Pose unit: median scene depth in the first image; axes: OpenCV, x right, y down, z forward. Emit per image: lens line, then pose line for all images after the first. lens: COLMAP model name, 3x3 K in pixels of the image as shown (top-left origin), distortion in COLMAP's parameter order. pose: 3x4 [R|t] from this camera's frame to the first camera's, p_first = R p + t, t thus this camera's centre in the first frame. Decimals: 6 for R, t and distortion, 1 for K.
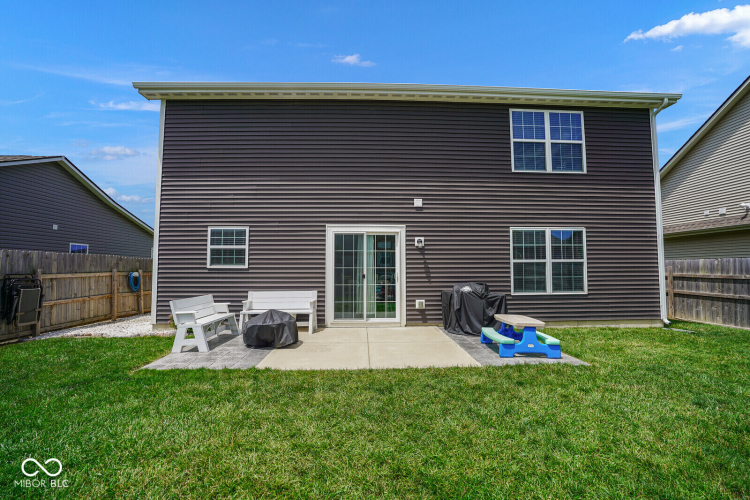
lens RADIAL K [[344.8, 0, 377.1], [0, 344.8, 246.4], [0, 0, 1]] dist [-0.044929, 0.006393]
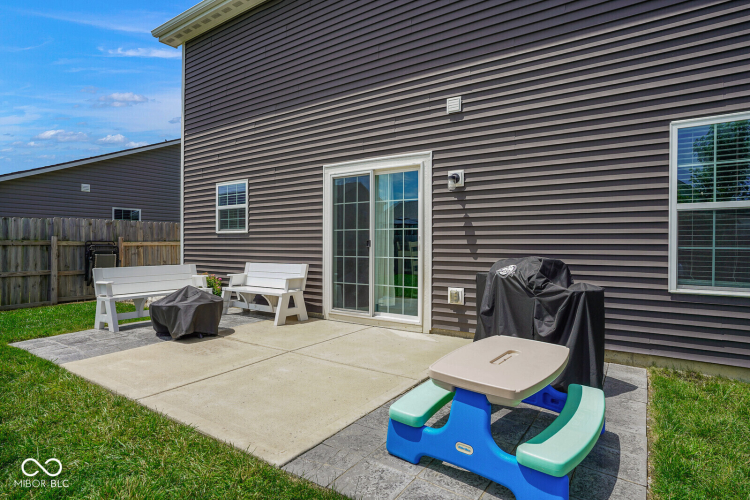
lens RADIAL K [[405.6, 0, 372.9], [0, 405.6, 245.0], [0, 0, 1]] dist [-0.020802, 0.001092]
pose [[0.806997, 0.005320, -0.590532, 0.390999], [0.035860, 0.997673, 0.057993, 0.047467], [0.589466, -0.067977, 0.804928, 0.420261]]
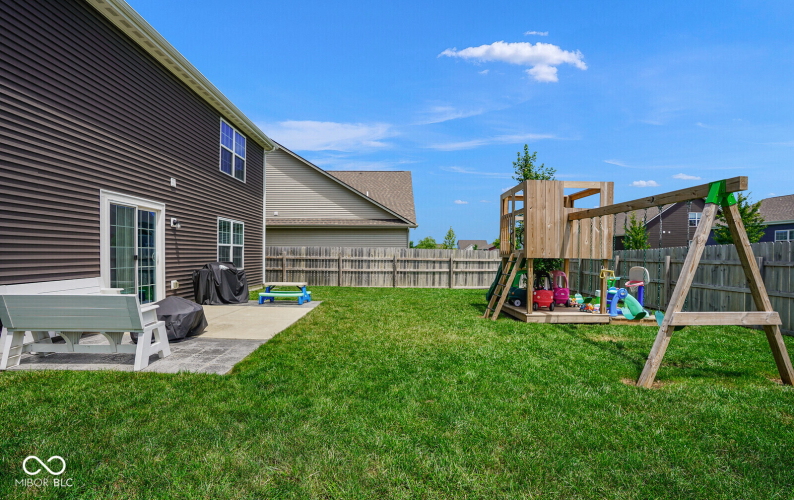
lens RADIAL K [[374.5, 0, 397.4], [0, 374.5, 258.2], [0, 0, 1]] dist [-0.002070, -0.000407]
pose [[0.016754, -0.009782, 0.999812, -0.952301], [-0.074517, 0.997159, 0.011004, 0.029462], [-0.997079, -0.074688, 0.015977, 0.334075]]
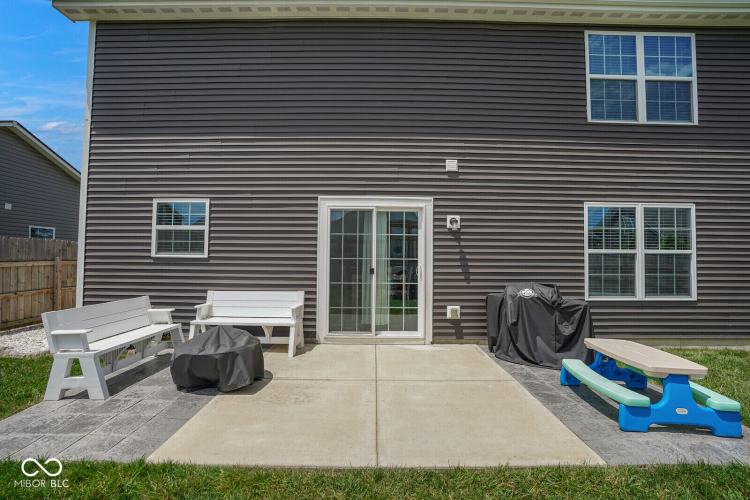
lens RADIAL K [[344.8, 0, 379.5], [0, 344.8, 246.4], [0, 0, 1]] dist [-0.044929, 0.006393]
pose [[0.999508, 0.009063, -0.030030, -0.003350], [-0.008115, 0.999469, 0.031560, 0.015015], [0.030300, -0.031301, 0.999051, 0.307370]]
